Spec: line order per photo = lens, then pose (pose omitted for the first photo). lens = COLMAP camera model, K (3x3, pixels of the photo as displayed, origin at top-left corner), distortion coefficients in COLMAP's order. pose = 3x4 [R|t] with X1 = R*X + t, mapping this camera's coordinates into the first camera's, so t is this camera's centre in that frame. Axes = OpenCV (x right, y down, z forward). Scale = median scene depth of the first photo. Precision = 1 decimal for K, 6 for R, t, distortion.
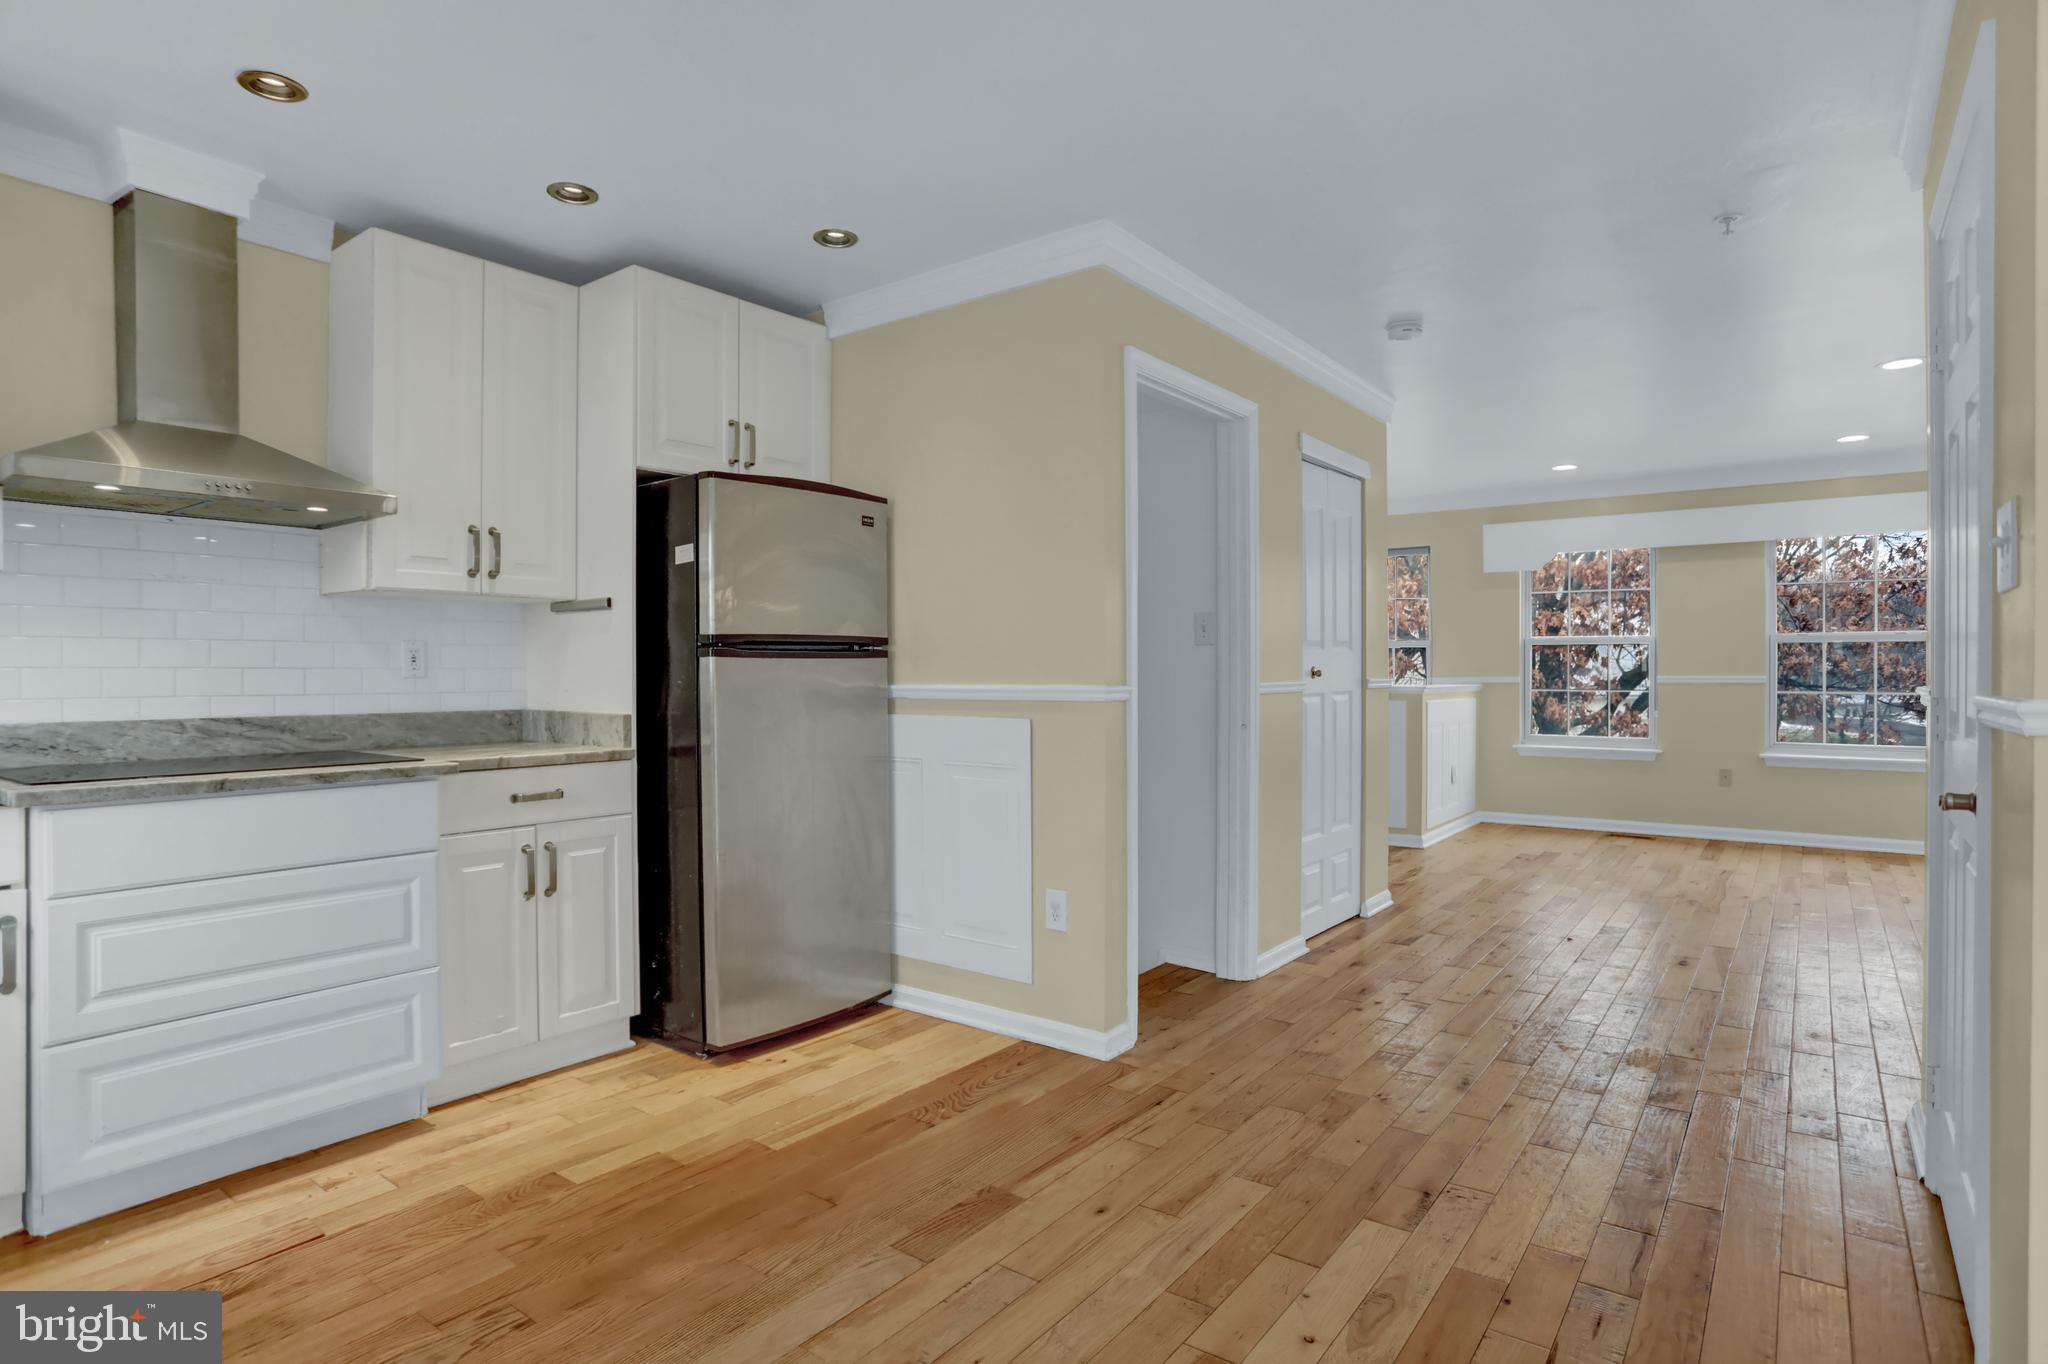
lens RADIAL K [[1080.3, 0, 1029.8], [0, 1080.3, 674.5], [0, 0, 1]] dist [-0.068492, 0.034431]
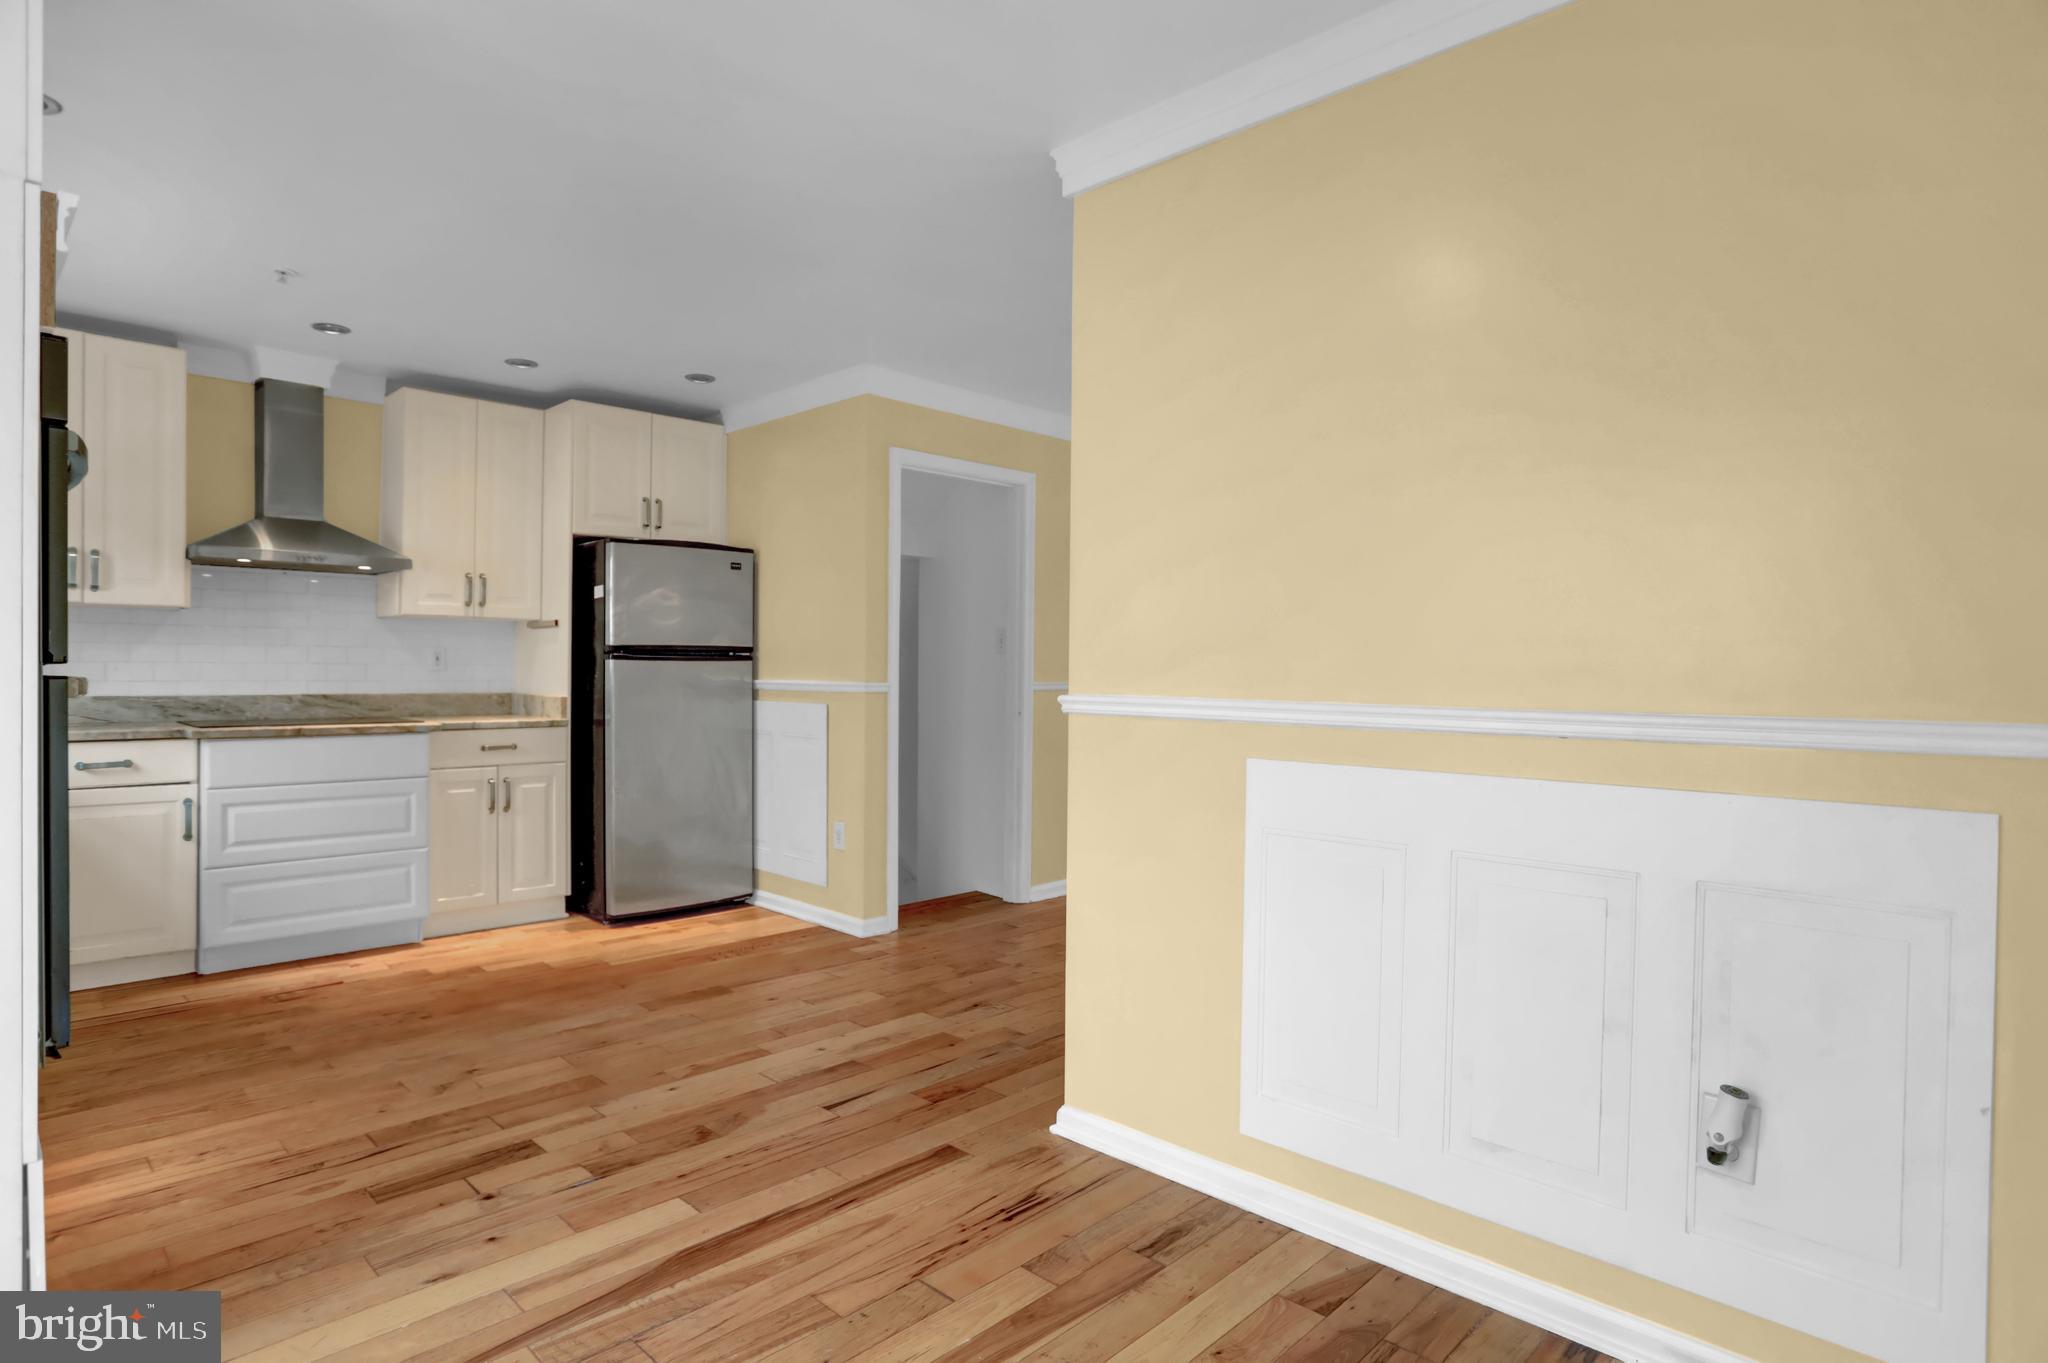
lens RADIAL K [[1080.3, 0, 1029.8], [0, 1080.3, 674.0], [0, 0, 1]] dist [-0.068492, 0.034431]
pose [[0.992218, 0.012701, -0.123865, 0.488168], [-0.012405, 0.999918, 0.003157, -0.008477], [0.123895, -0.001596, 0.992294, -0.441578]]
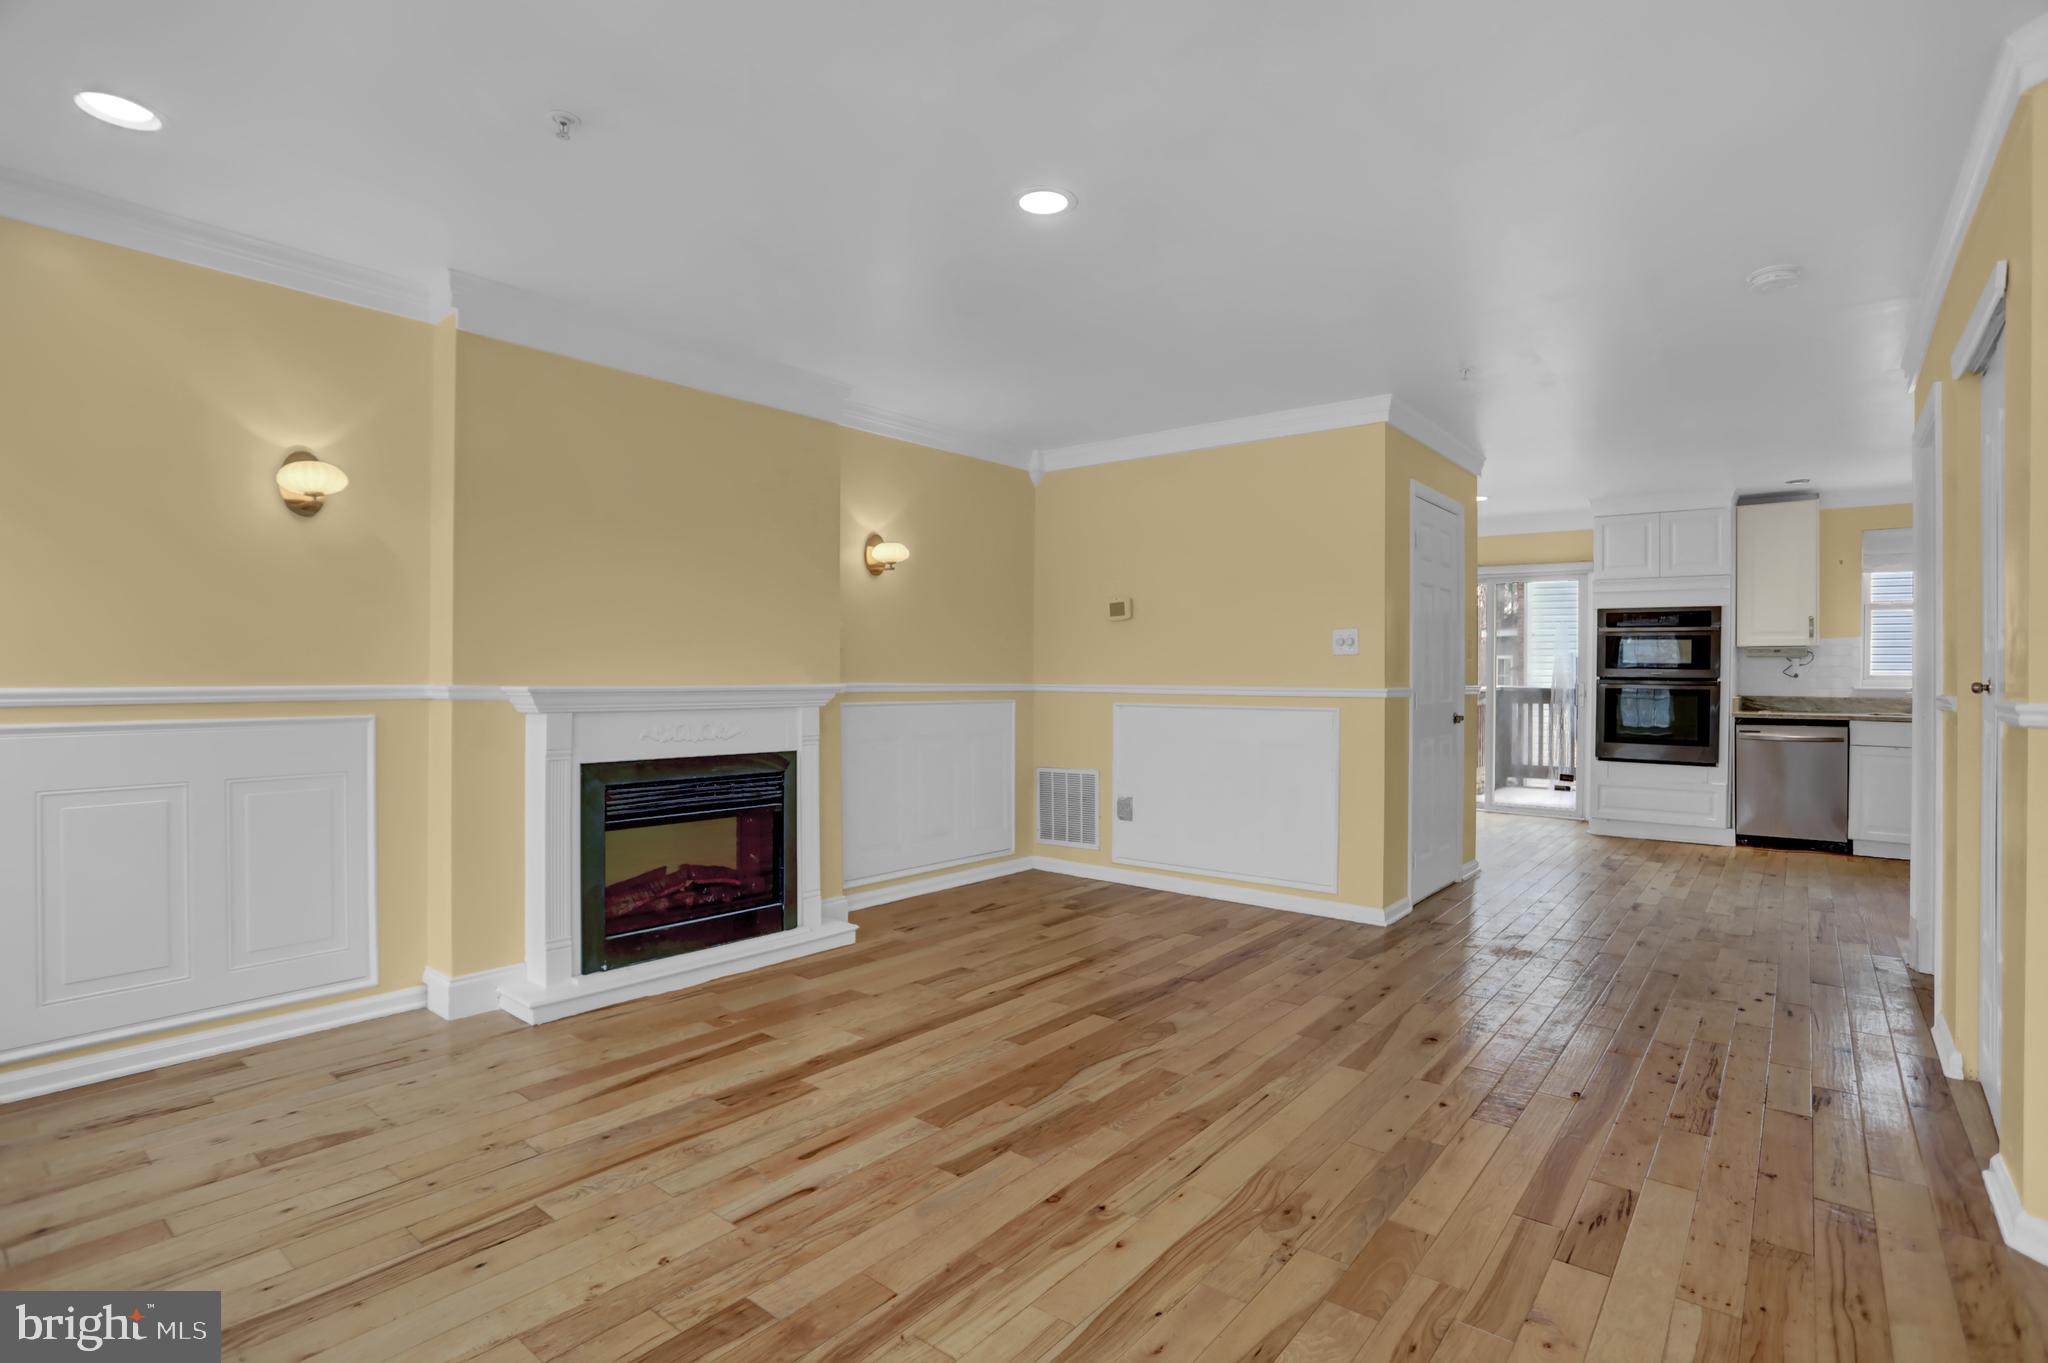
lens RADIAL K [[985.8, 0, 1028.4], [0, 985.8, 678.8], [0, 0, 1]] dist [-0.079175, 0.033480]
pose [[-0.999064, -0.000635, 0.043253, 1.198556], [-0.000476, 0.999993, 0.003681, -0.009197], [-0.043255, 0.003657, -0.999057, 2.345860]]
